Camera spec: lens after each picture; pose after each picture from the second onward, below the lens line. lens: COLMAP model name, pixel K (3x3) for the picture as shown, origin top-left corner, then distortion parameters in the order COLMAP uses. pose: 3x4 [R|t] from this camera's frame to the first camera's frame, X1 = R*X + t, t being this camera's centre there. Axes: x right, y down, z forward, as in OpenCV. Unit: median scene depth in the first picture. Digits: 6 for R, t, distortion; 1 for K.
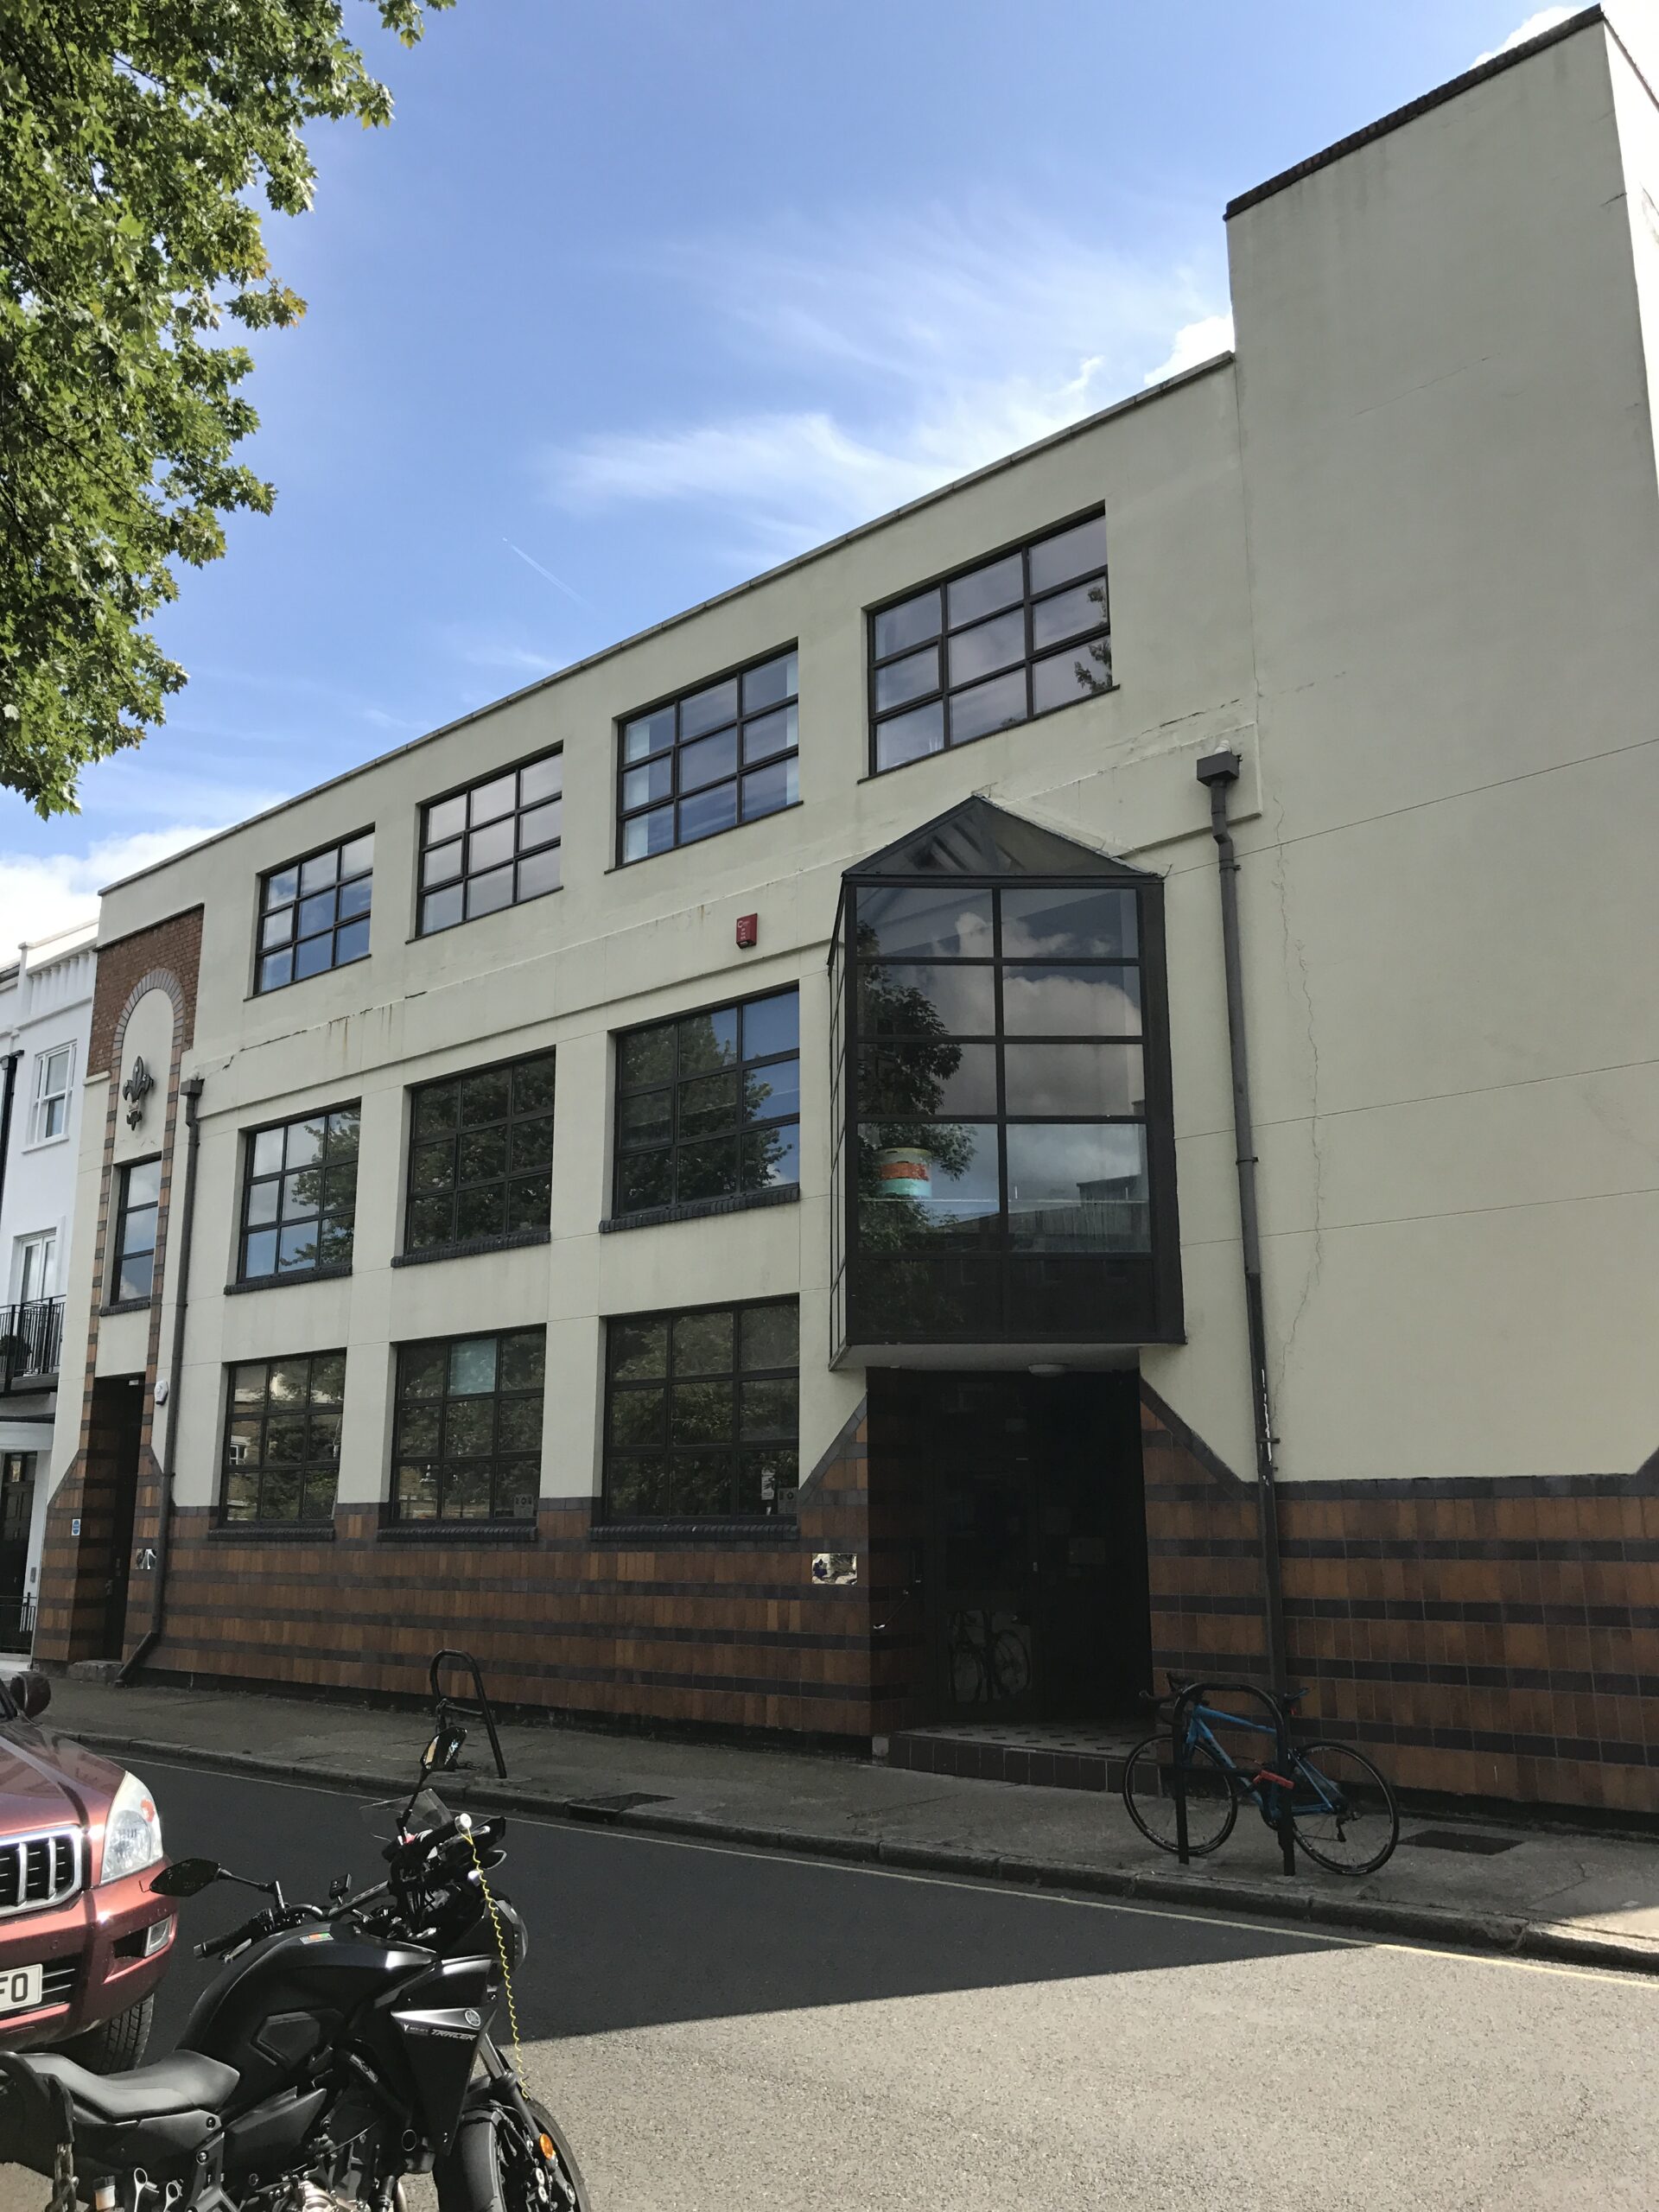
lens RADIAL K [[1841.5, 0, 832.5], [0, 1841.5, 1103.9], [0, 0, 1]] dist [0.021773, -0.010934]
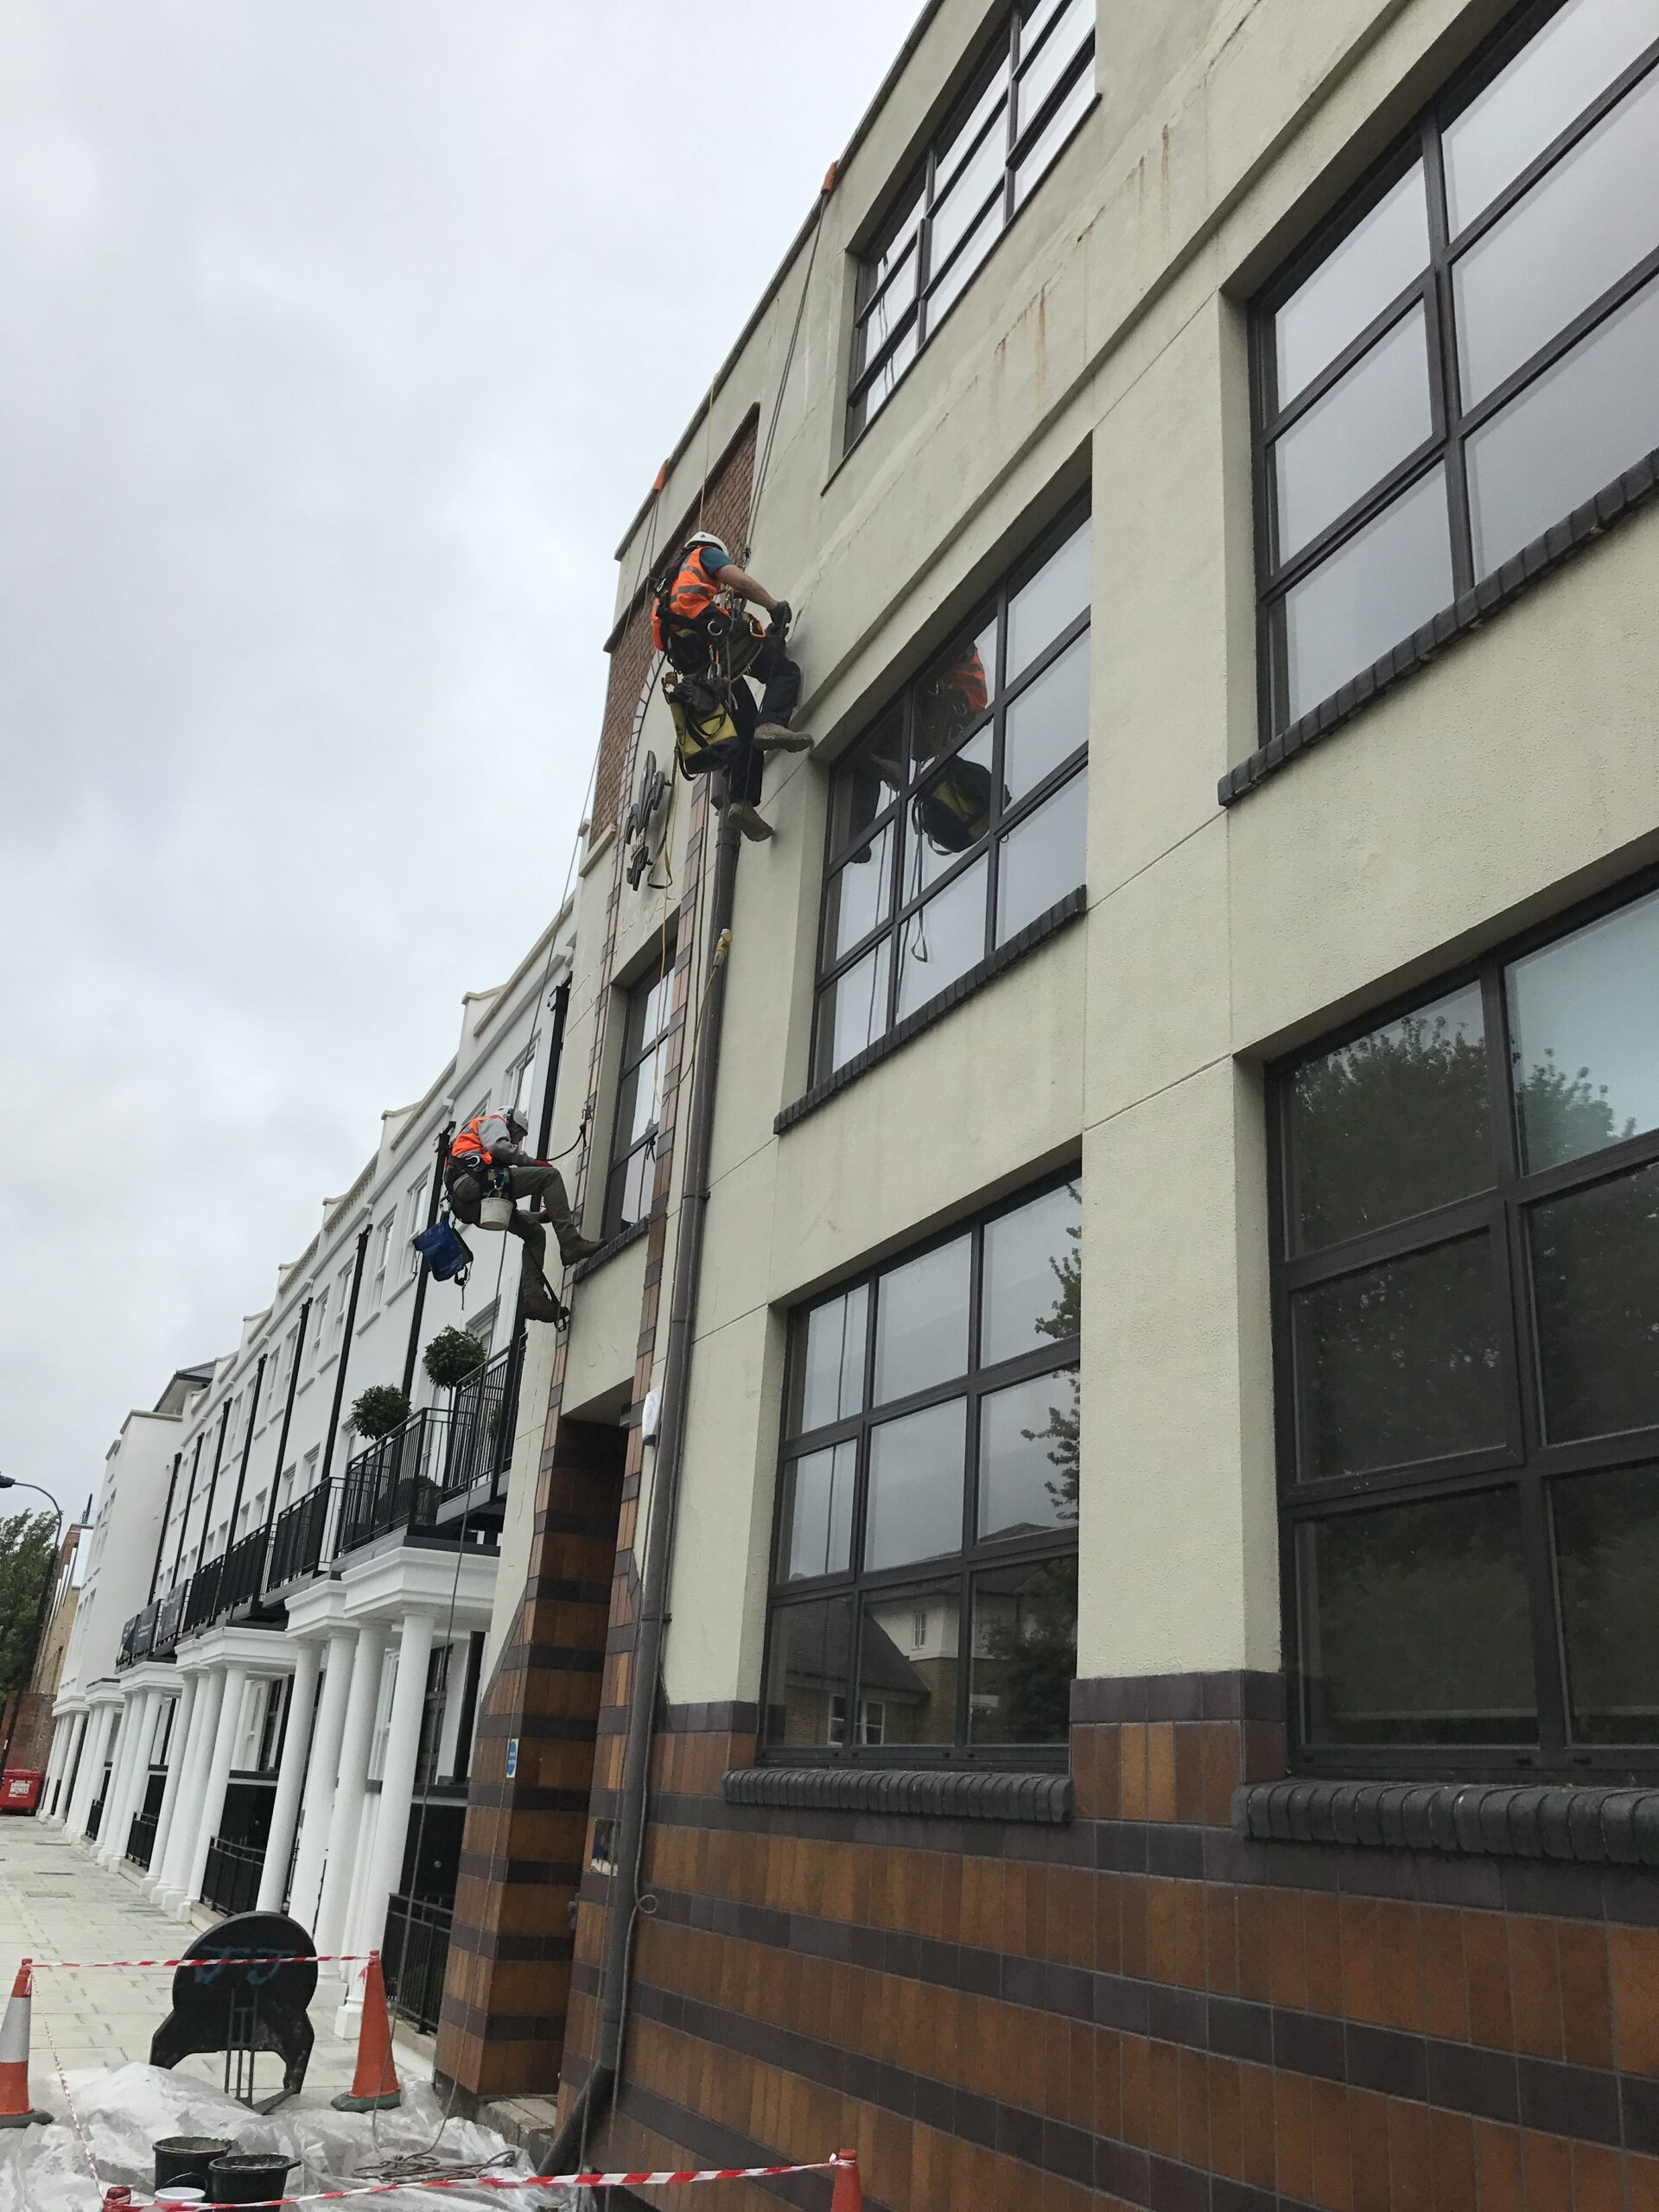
lens RADIAL K [[1841.5, 0, 828.4], [0, 1841.5, 1100.7], [0, 0, 1]] dist [0.021773, -0.010934]
pose [[0.916477, -0.092477, -0.389253, -0.174510], [0.033693, 0.987303, -0.155232, 0.159927], [0.398666, 0.129151, 0.907957, 0.673954]]
